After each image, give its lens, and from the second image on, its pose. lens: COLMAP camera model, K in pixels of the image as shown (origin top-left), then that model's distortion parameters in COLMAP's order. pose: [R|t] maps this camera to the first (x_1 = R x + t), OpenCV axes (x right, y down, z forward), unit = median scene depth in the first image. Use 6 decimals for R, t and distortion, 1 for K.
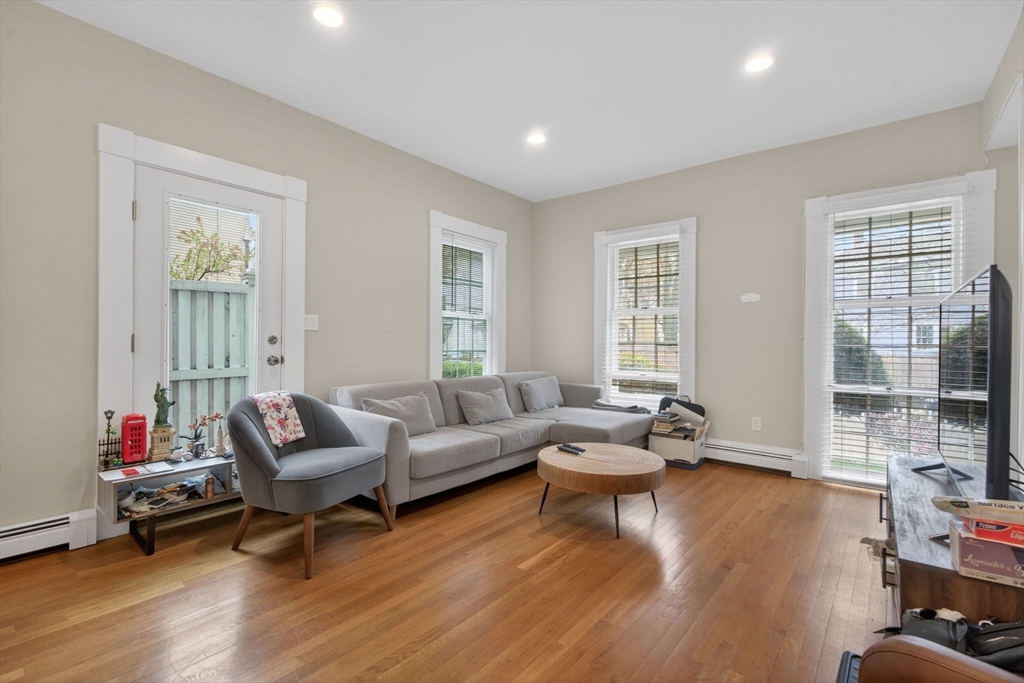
lens RADIAL K [[465.0, 0, 502.1], [0, 465.0, 343.6], [0, 0, 1]] dist [-0.010873, -0.000025]
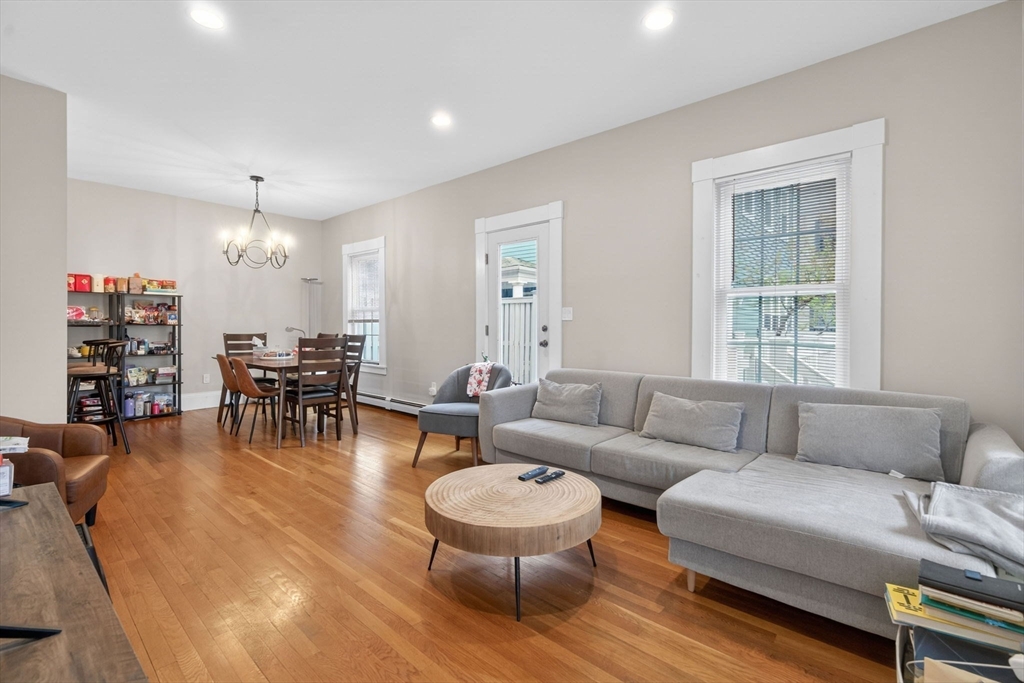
lens RADIAL K [[465.0, 0, 510.6], [0, 465.0, 333.3], [0, 0, 1]] dist [-0.010873, -0.000025]
pose [[-0.049599, 0.004514, -0.998759, 0.864303], [-0.004961, 0.999976, 0.004766, 0.000003], [0.998757, 0.005191, -0.049575, 0.968605]]
